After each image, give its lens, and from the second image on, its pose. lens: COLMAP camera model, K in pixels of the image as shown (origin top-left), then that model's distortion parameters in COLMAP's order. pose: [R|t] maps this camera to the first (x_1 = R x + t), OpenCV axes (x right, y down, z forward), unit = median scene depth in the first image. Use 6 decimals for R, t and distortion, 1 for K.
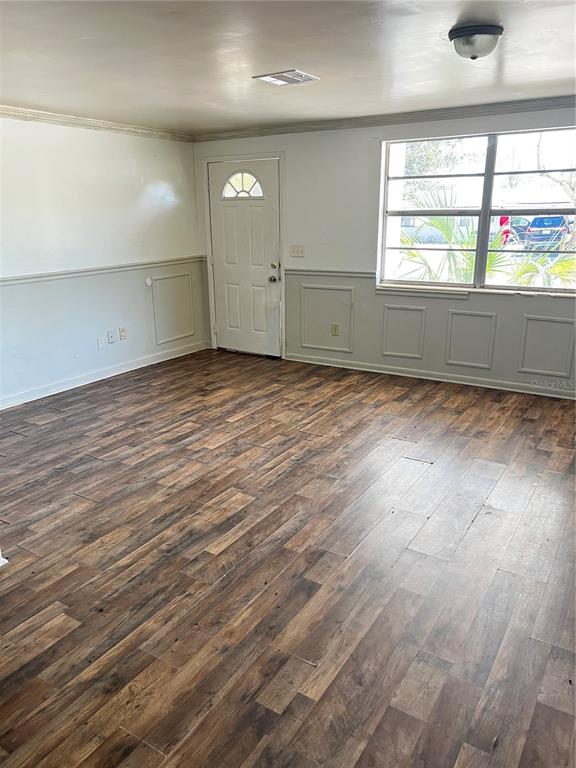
lens RADIAL K [[585.4, 0, 288.0], [0, 585.4, 384.0], [0, 0, 1]] dist [0.059864, -0.074301]
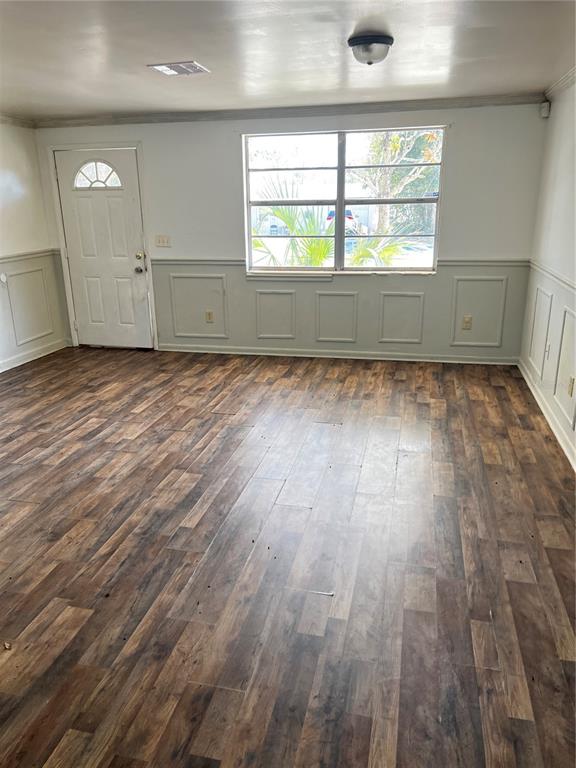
lens RADIAL K [[585.4, 0, 288.0], [0, 585.4, 384.0], [0, 0, 1]] dist [0.059864, -0.074301]
pose [[0.942430, -0.100907, 0.318817, -0.154820], [0.098982, 0.994840, 0.022279, 0.017983], [-0.319420, 0.010561, 0.947554, -0.022456]]
